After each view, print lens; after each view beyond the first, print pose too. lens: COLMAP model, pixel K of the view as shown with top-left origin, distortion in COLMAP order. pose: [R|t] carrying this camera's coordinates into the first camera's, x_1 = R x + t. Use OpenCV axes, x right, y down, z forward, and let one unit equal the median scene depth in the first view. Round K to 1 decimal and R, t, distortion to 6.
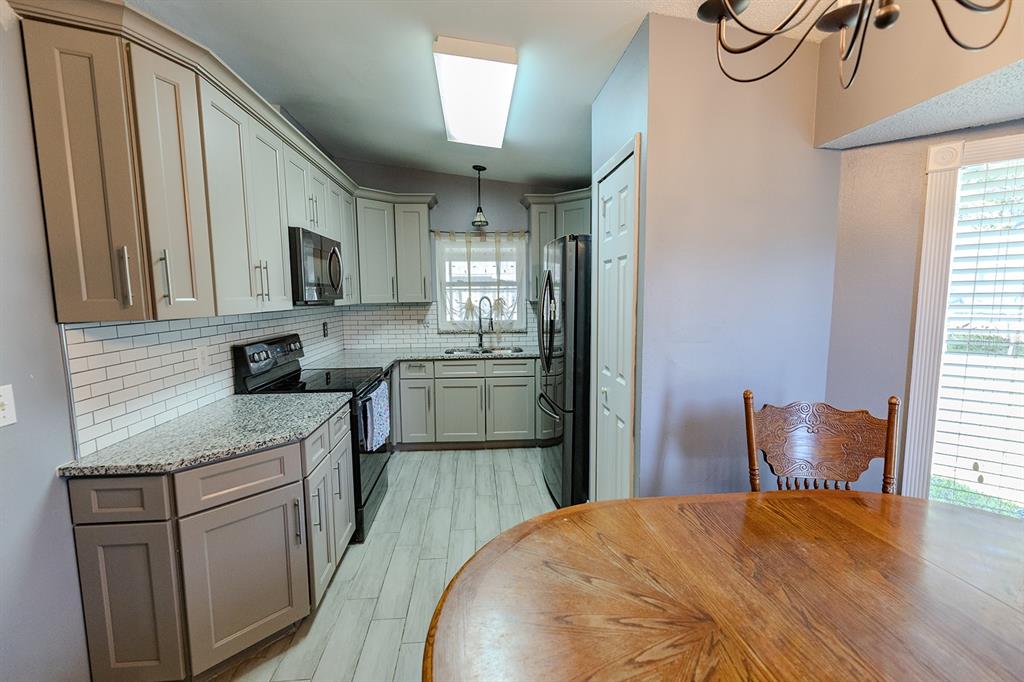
lens RADIAL K [[460.6, 0, 512.7], [0, 460.6, 343.9], [0, 0, 1]] dist [0.003203, 0.000437]
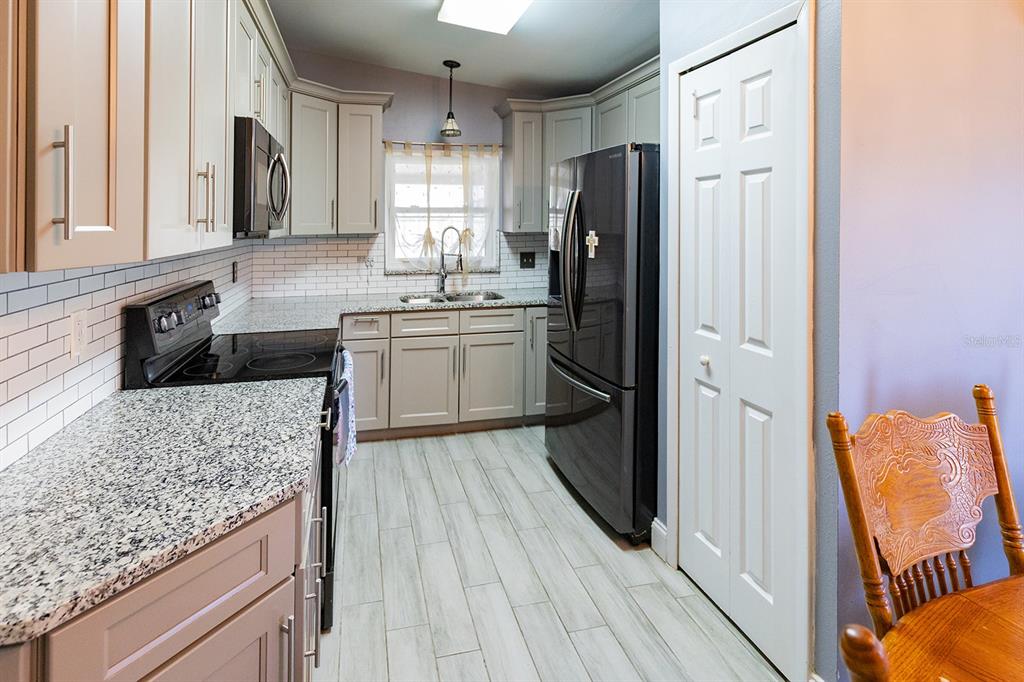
lens RADIAL K [[509.8, 0, 479.0], [0, 509.8, 220.0], [0, 0, 1]] dist [-0.002173, 0.000004]
pose [[0.986857, 0.007168, 0.161437, -0.163391], [0.011566, 0.993321, -0.114804, -0.015970], [-0.161182, 0.115163, 0.980183, 0.167029]]
